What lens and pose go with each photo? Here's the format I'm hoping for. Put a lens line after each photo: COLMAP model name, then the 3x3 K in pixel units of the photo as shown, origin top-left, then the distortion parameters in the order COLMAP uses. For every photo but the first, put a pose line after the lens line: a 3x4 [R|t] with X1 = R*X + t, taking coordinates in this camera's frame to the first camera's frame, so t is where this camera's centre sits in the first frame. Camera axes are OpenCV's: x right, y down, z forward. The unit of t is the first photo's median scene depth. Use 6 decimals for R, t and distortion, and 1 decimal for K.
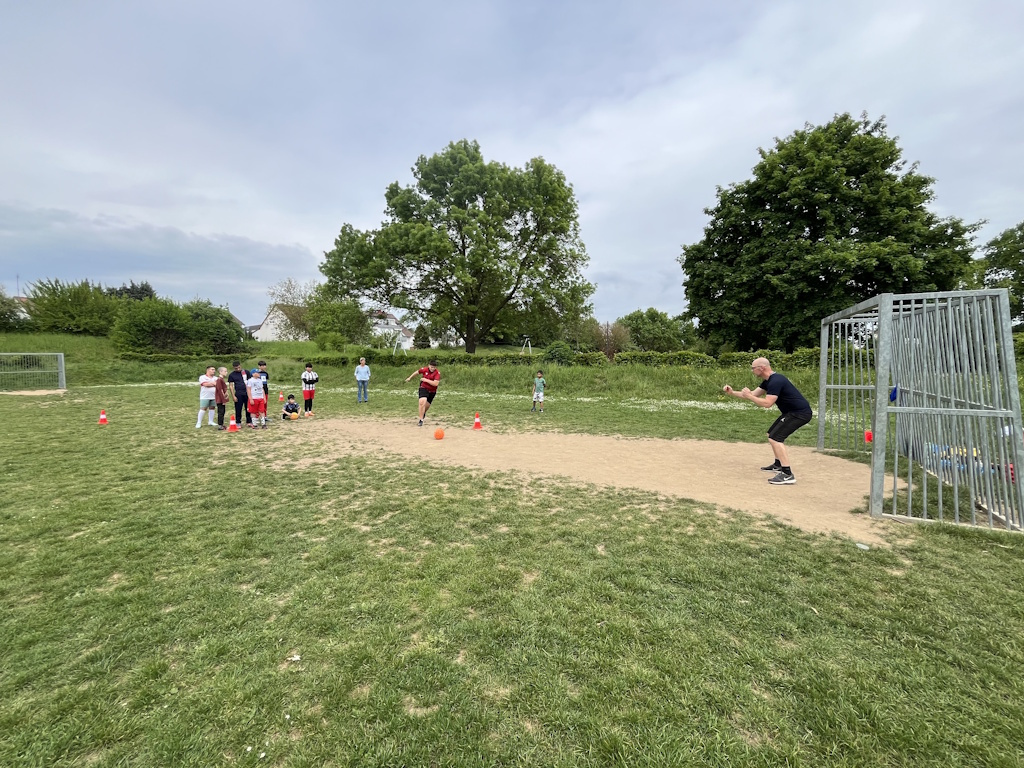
lens RADIAL K [[414.6, 0, 512.0], [0, 414.6, 384.0], [0, 0, 1]] dist [-0.000715, -0.000023]
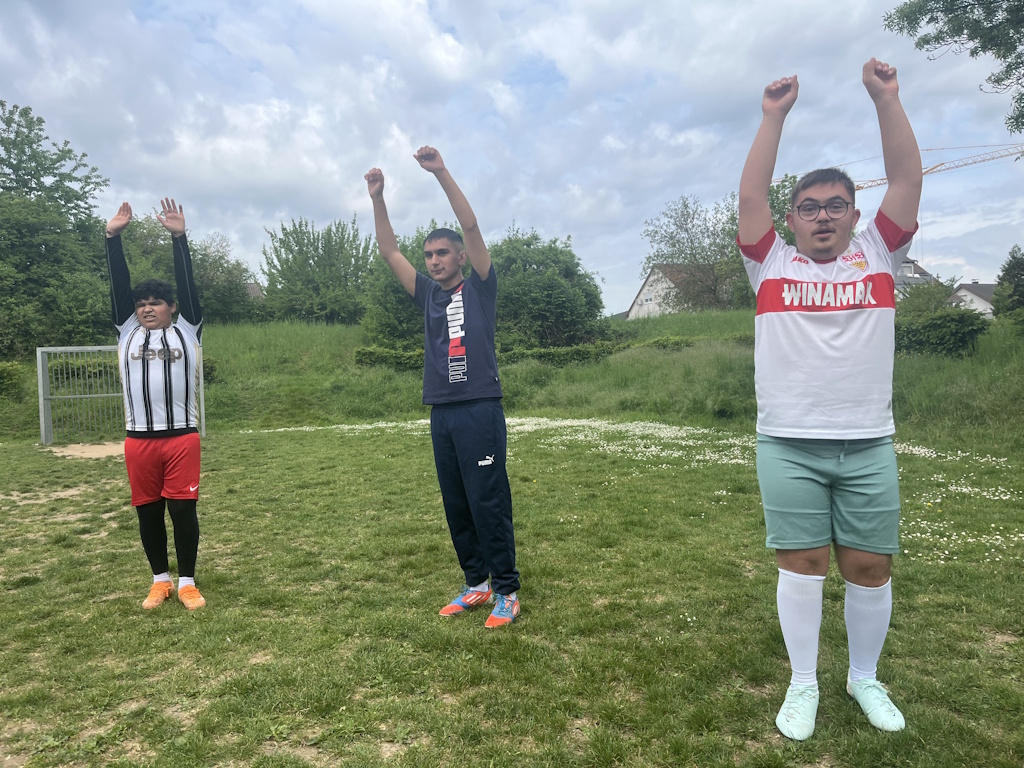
lens RADIAL K [[767.7, 0, 512.0], [0, 767.7, 384.0], [0, 0, 1]] dist [0.007984, 0.002224]
pose [[0.770847, -0.026714, -0.636459, -0.276605], [-0.002178, 0.999004, -0.044569, -0.003691], [0.637016, 0.035742, 0.770021, 0.428397]]
